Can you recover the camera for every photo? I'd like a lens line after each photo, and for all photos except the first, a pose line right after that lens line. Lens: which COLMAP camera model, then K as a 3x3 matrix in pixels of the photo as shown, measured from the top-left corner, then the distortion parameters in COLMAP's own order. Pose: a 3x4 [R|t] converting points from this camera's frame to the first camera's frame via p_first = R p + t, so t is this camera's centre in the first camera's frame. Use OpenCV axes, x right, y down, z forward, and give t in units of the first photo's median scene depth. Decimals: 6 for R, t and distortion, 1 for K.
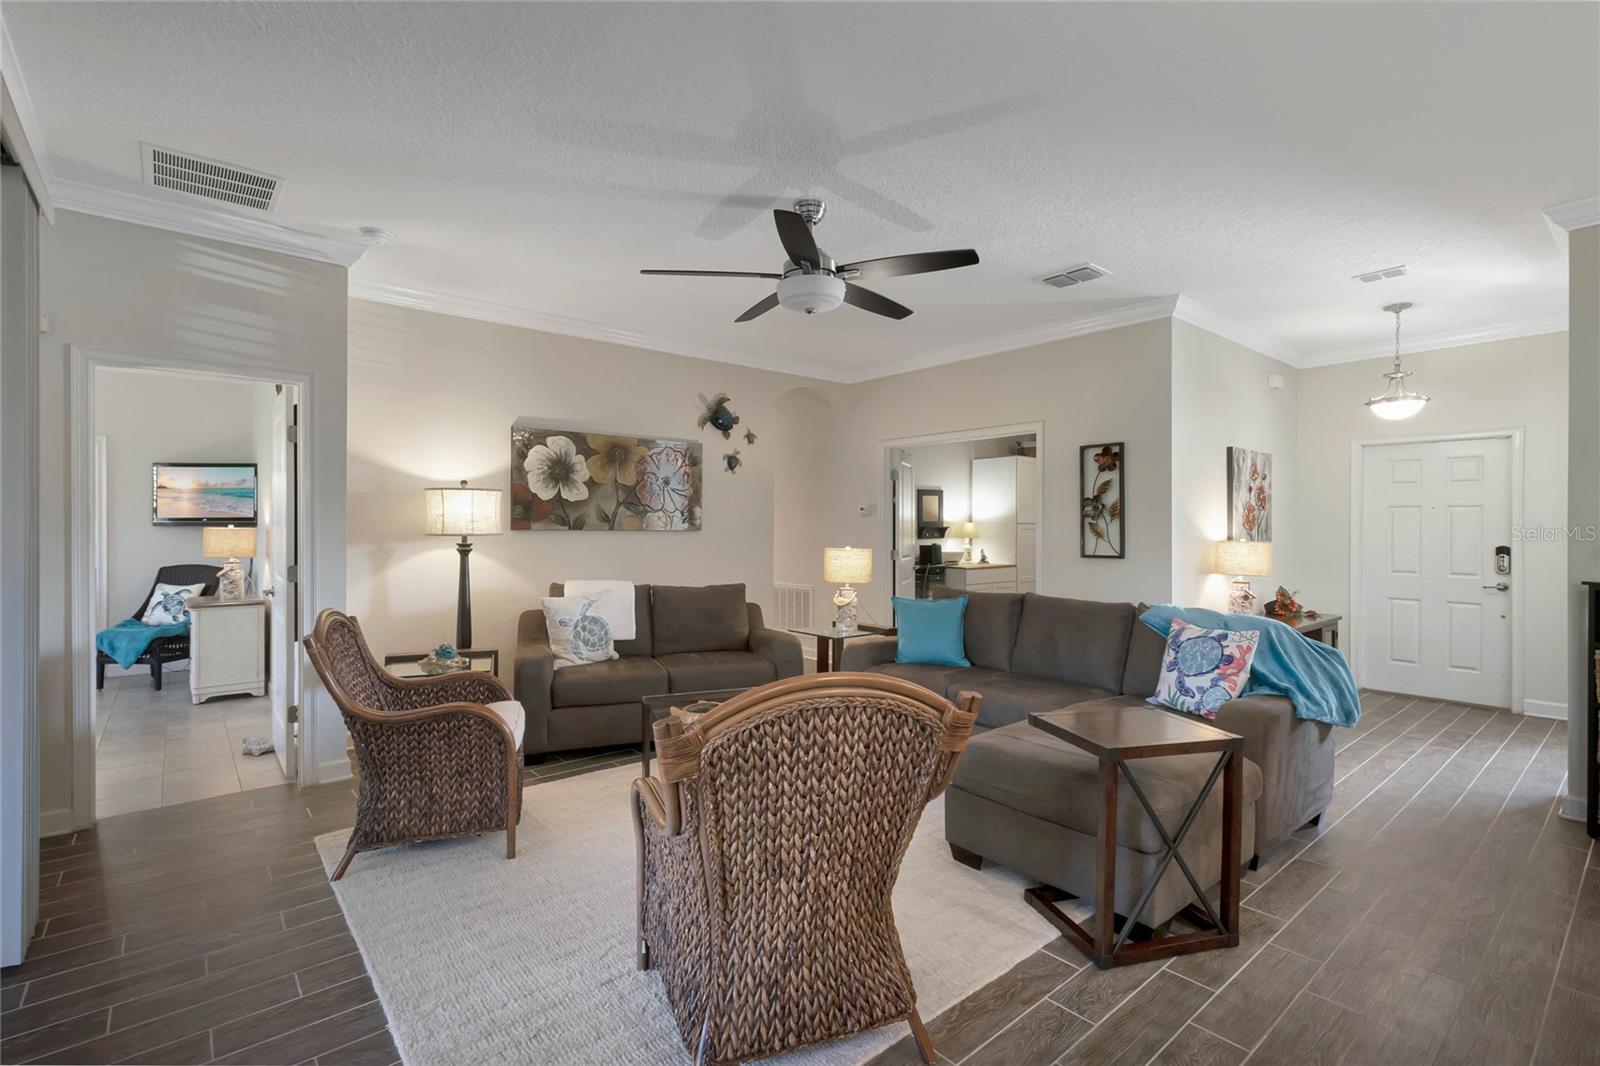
lens RADIAL K [[738.6, 0, 801.8], [0, 738.6, 522.3], [0, 0, 1]] dist [0.001961, -0.000366]
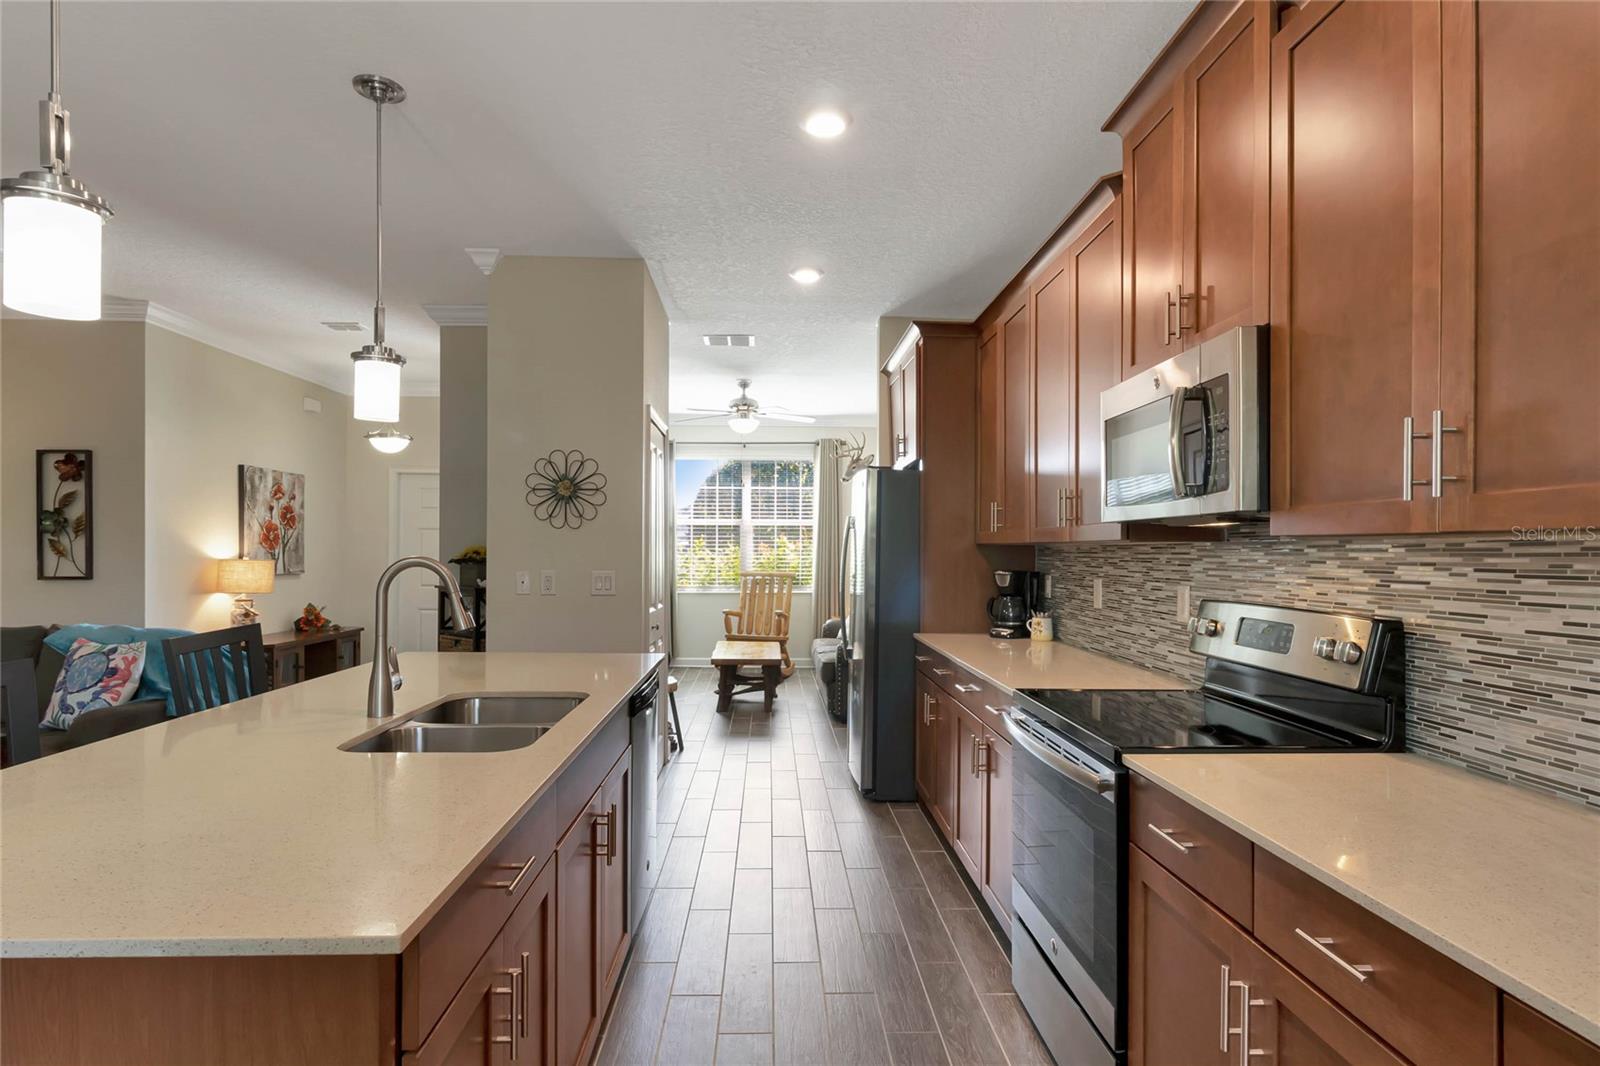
lens RADIAL K [[848.2, 0, 802.6], [0, 848.2, 554.8], [0, 0, 1]] dist [-0.000859, -0.000219]
pose [[0.614683, -0.002790, 0.788769, 0.148315], [-0.008636, 0.999910, 0.010267, 0.000832], [-0.788727, -0.013122, 0.614604, -0.308856]]
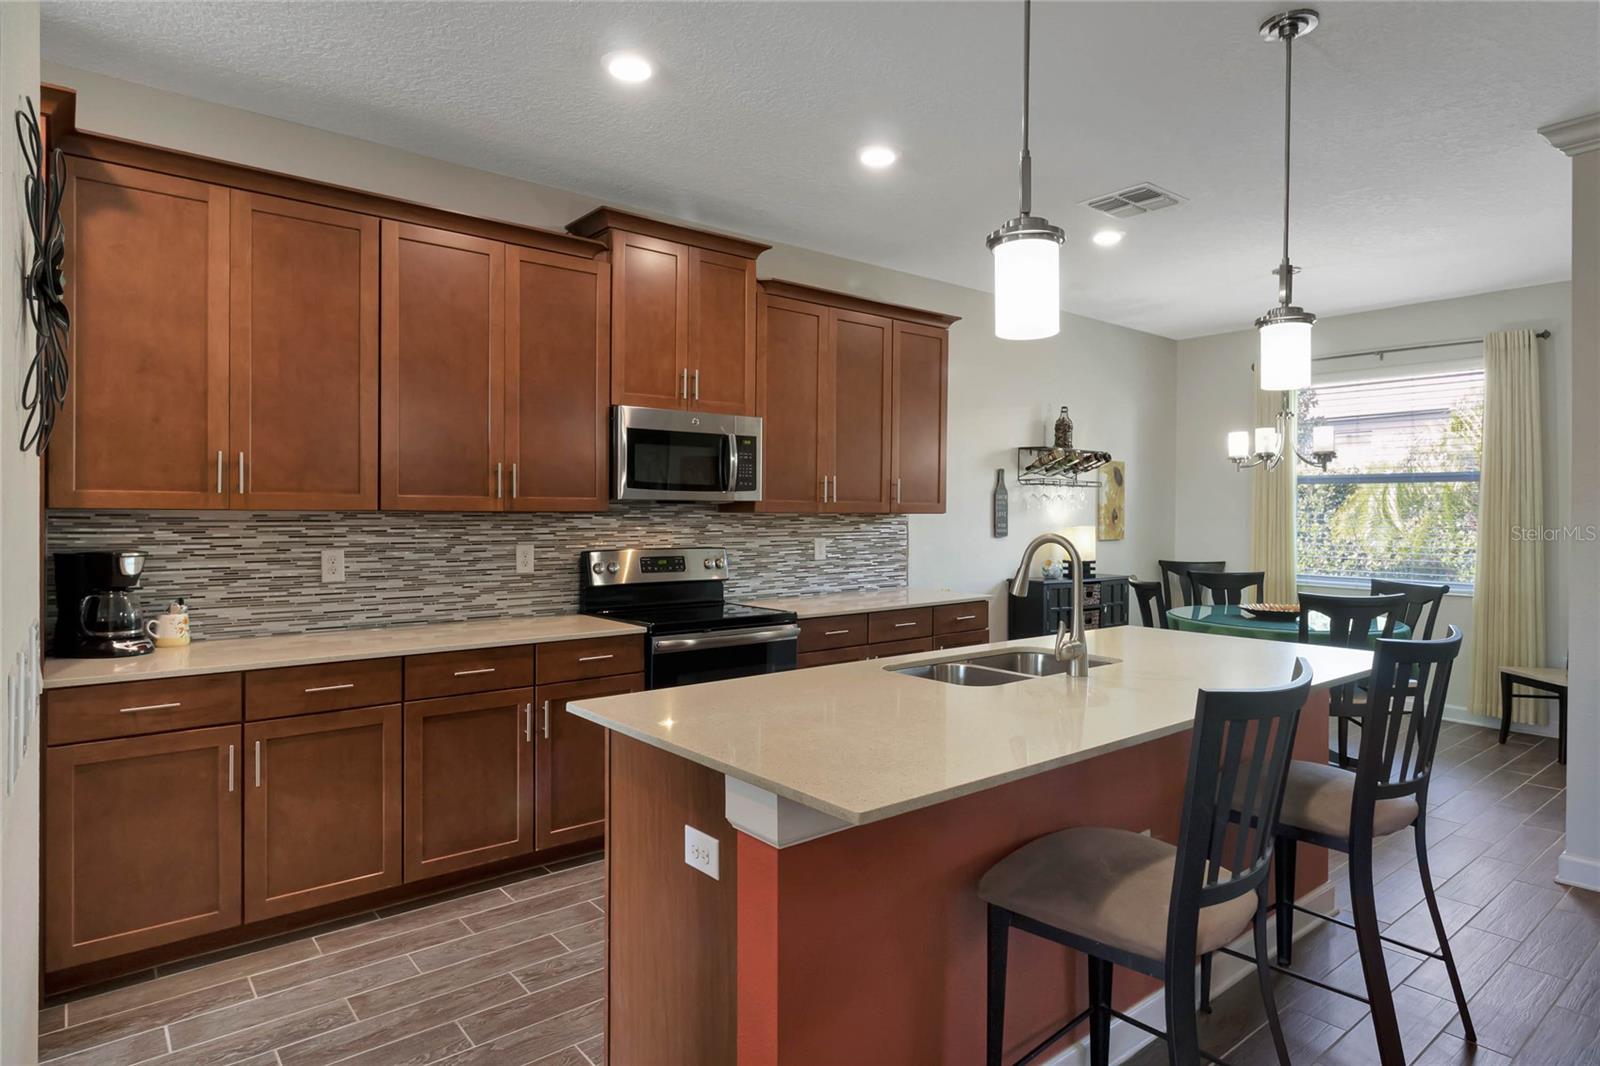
lens RADIAL K [[891.5, 0, 798.7], [0, 891.5, 517.8], [0, 0, 1]] dist [0.001678, 0.001034]
pose [[-0.999799, -0.006484, 0.018980, 0.485765], [-0.006477, 0.999979, 0.000422, -0.000387], [-0.018982, 0.000299, -0.999820, 0.581172]]
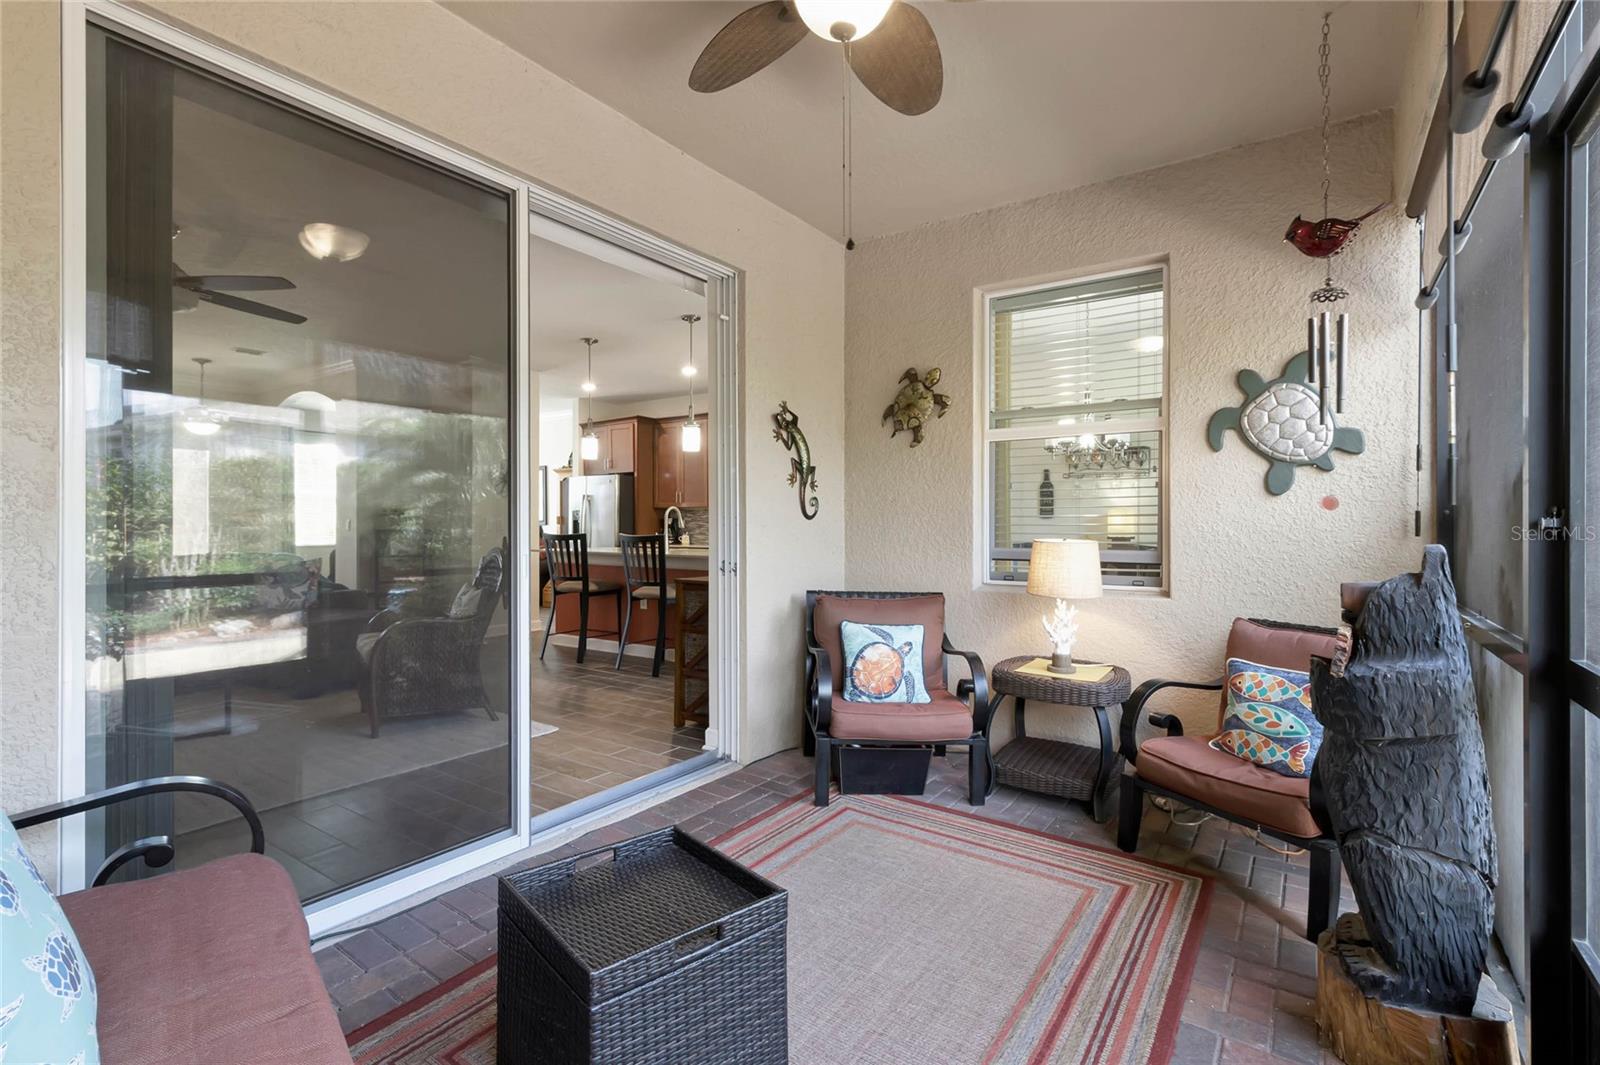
lens RADIAL K [[744.5, 0, 802.3], [0, 744.5, 526.0], [0, 0, 1]] dist [0.002139, -0.000215]
pose [[-0.261160, -0.003943, 0.965287, -0.941257], [-0.004105, 0.999987, 0.002975, 0.035756], [-0.965287, -0.003186, -0.261173, 0.202485]]
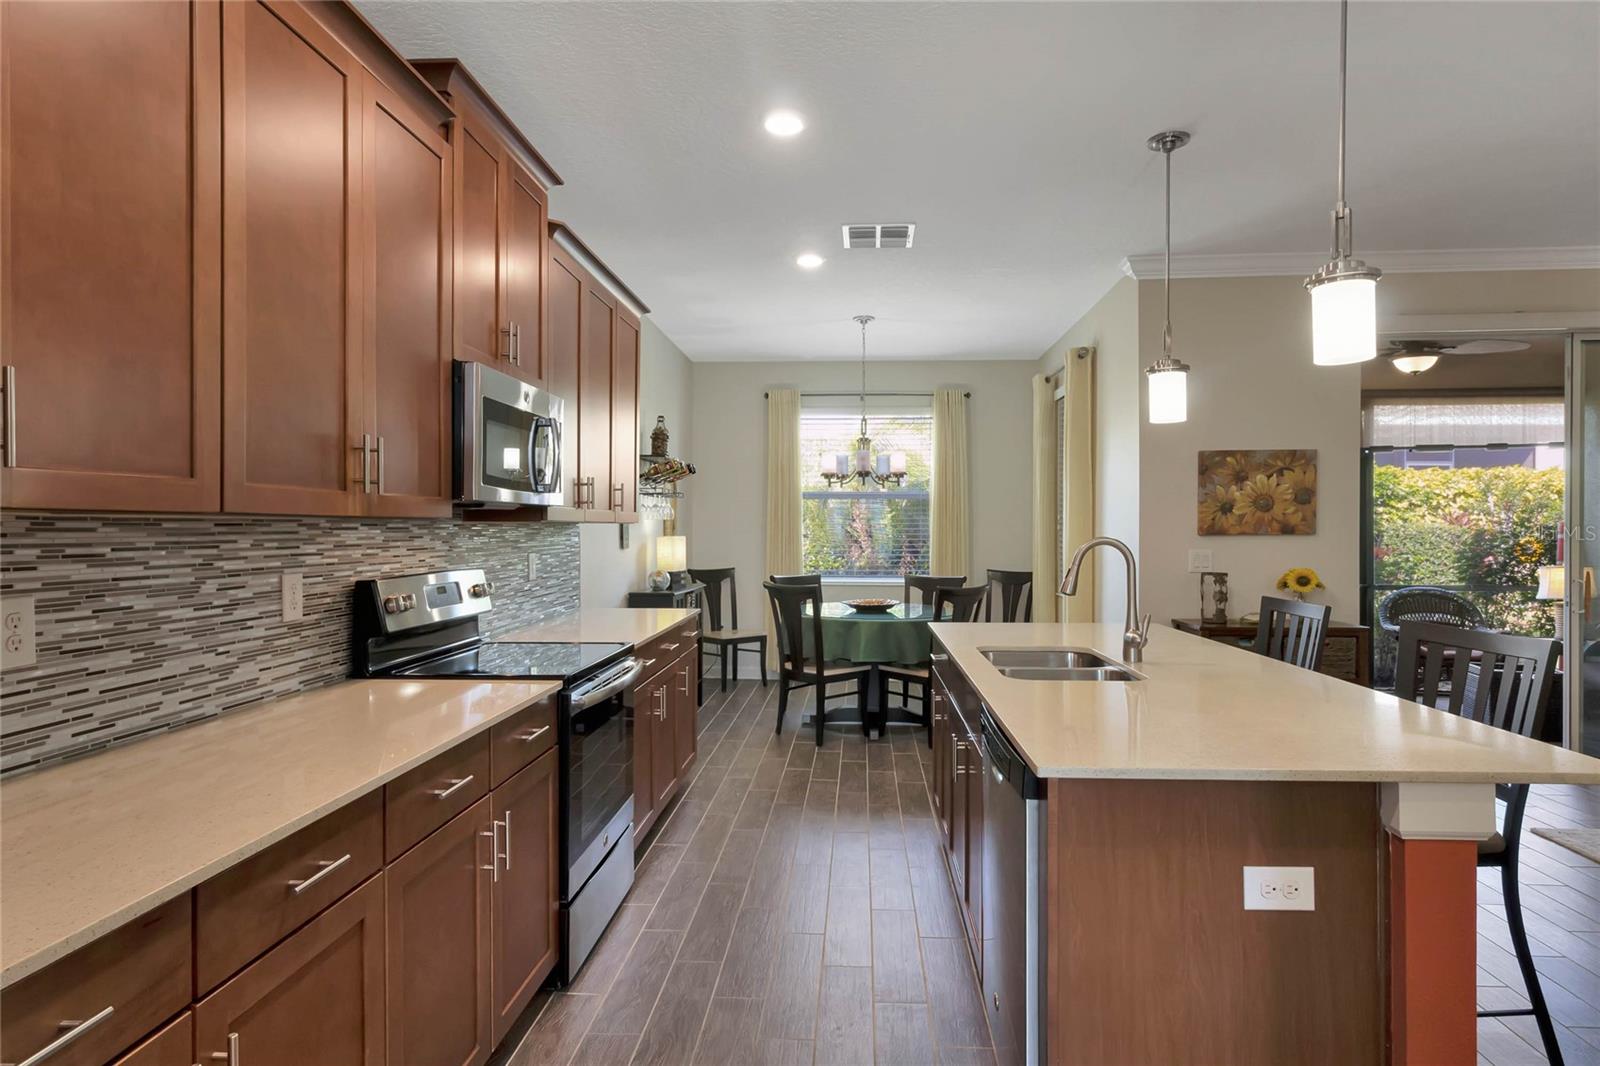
lens RADIAL K [[890.9, 0, 800.0], [0, 890.9, 533.0], [0, 0, 1]] dist [0.003188, 0.001666]
pose [[-0.695599, 0.001943, -0.718428, 0.875782], [0.003177, 0.999995, -0.000371, 0.004660], [0.718424, -0.002540, -0.695601, 0.329886]]
